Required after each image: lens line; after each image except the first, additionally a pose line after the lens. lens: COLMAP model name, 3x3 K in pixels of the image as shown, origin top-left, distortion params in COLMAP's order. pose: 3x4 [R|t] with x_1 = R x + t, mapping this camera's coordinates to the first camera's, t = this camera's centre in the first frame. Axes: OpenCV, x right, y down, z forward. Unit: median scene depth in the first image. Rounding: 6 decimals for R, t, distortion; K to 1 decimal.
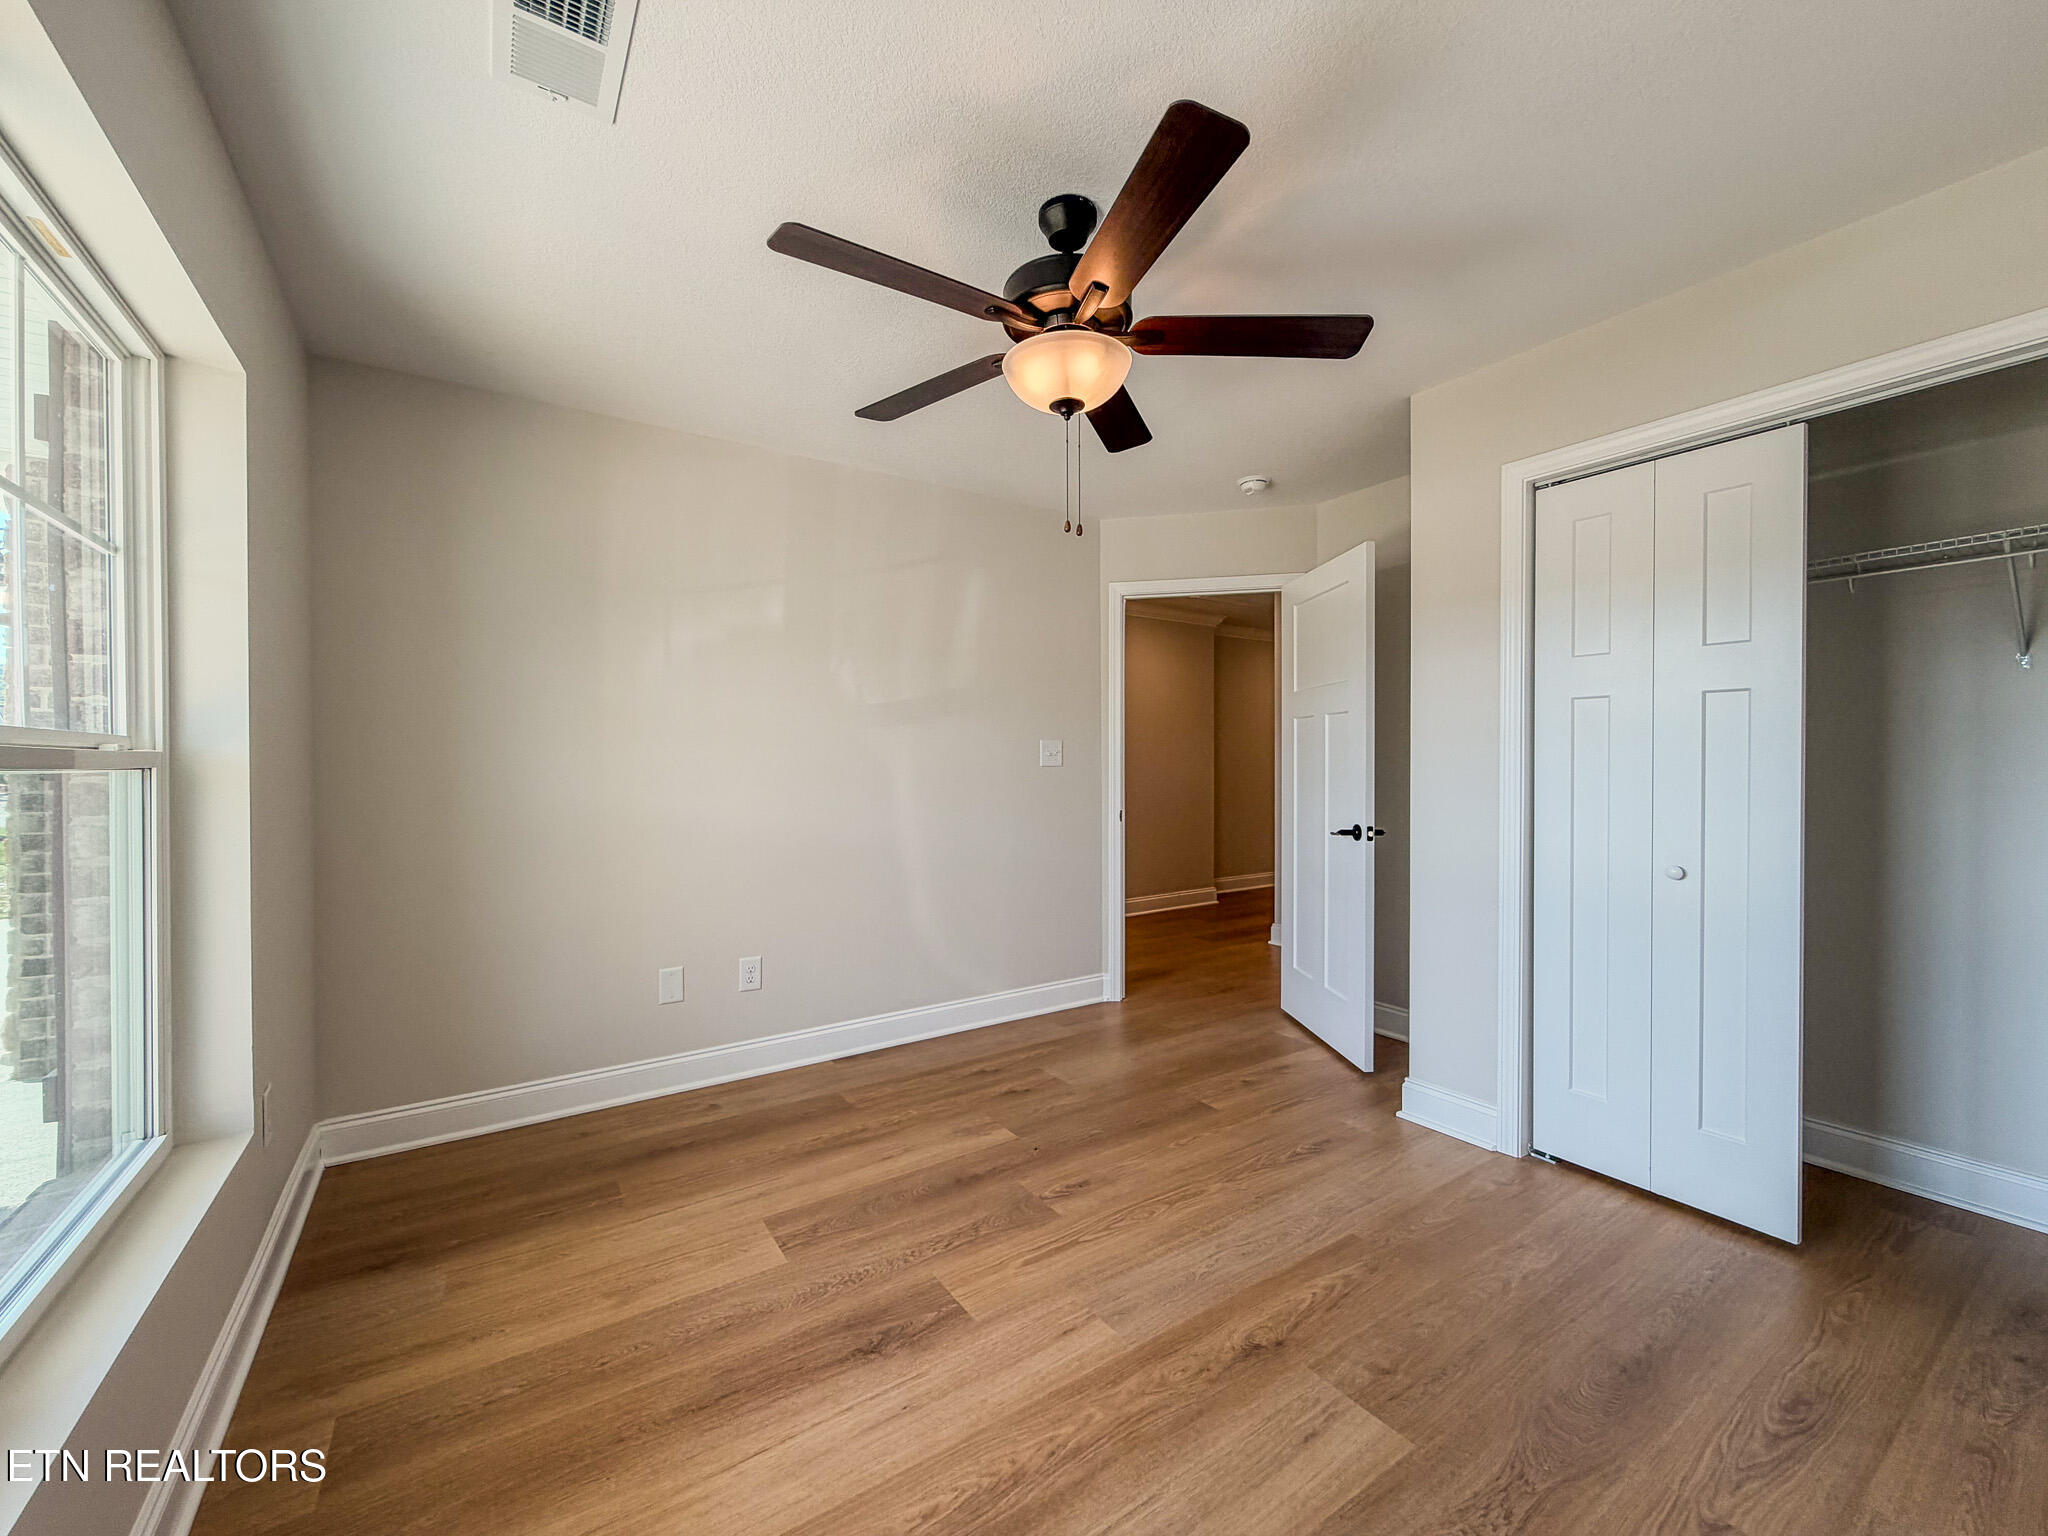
lens RADIAL K [[812.9, 0, 1011.2], [0, 812.9, 769.5], [0, 0, 1]] dist [-0.000308, 0.000104]
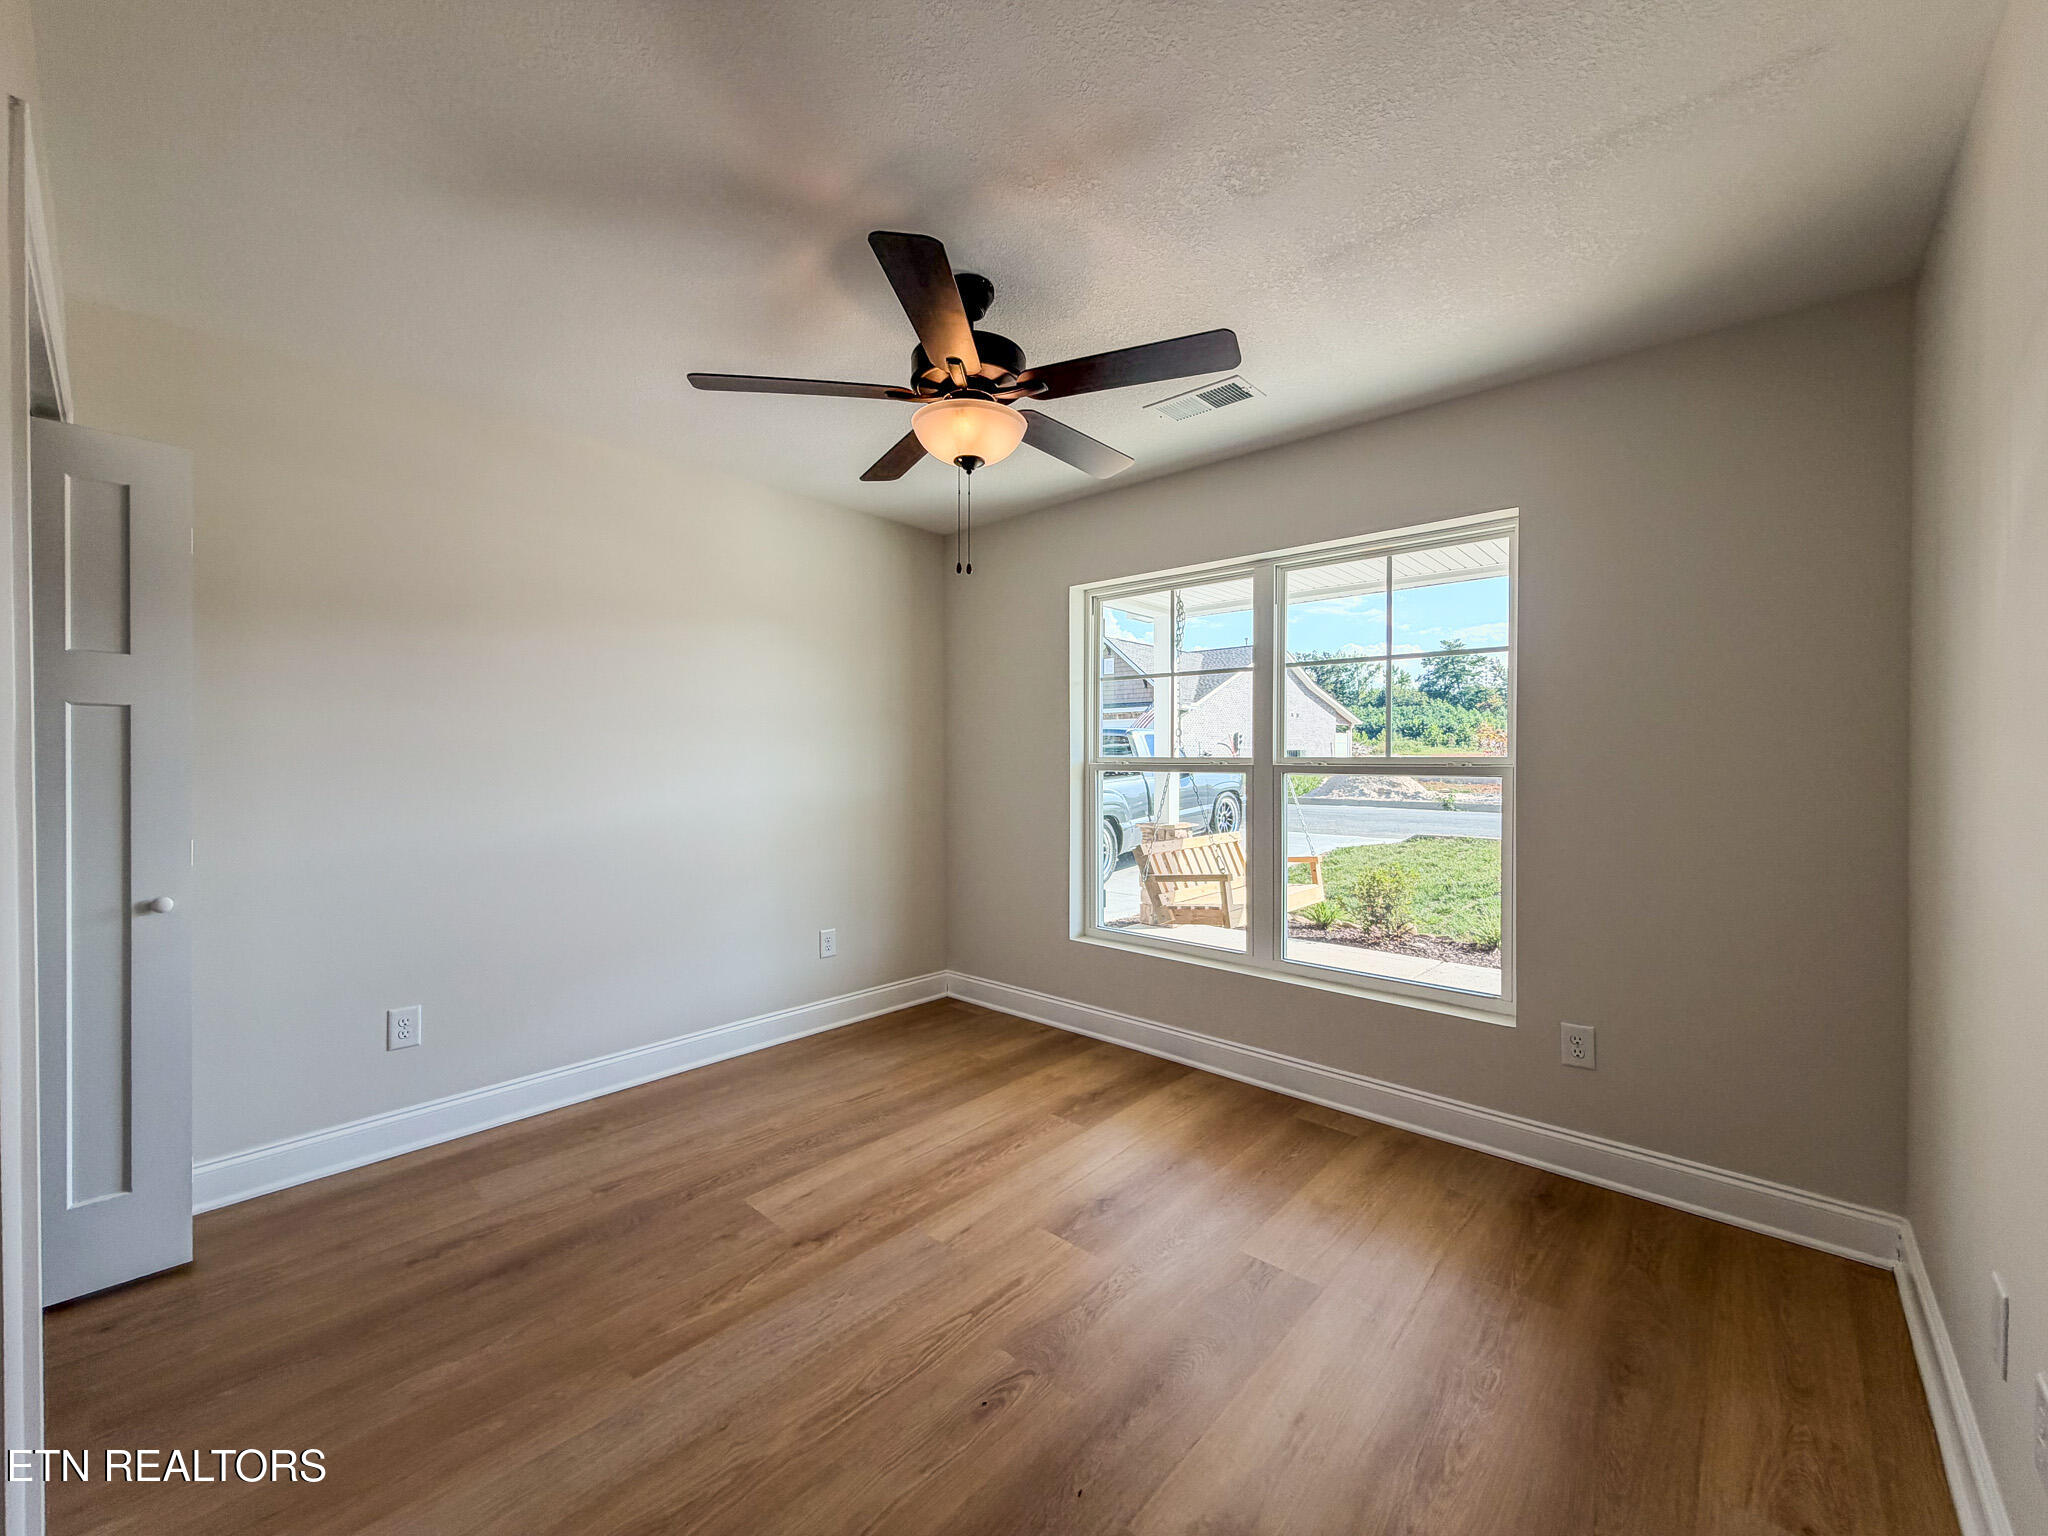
lens RADIAL K [[812.9, 0, 1011.2], [0, 812.9, 769.5], [0, 0, 1]] dist [-0.000308, 0.000104]
pose [[-0.969398, 0.007521, -0.245377, 0.287770], [0.001857, 0.999727, 0.023305, -0.047439], [0.245486, 0.022136, -0.969147, 2.092993]]
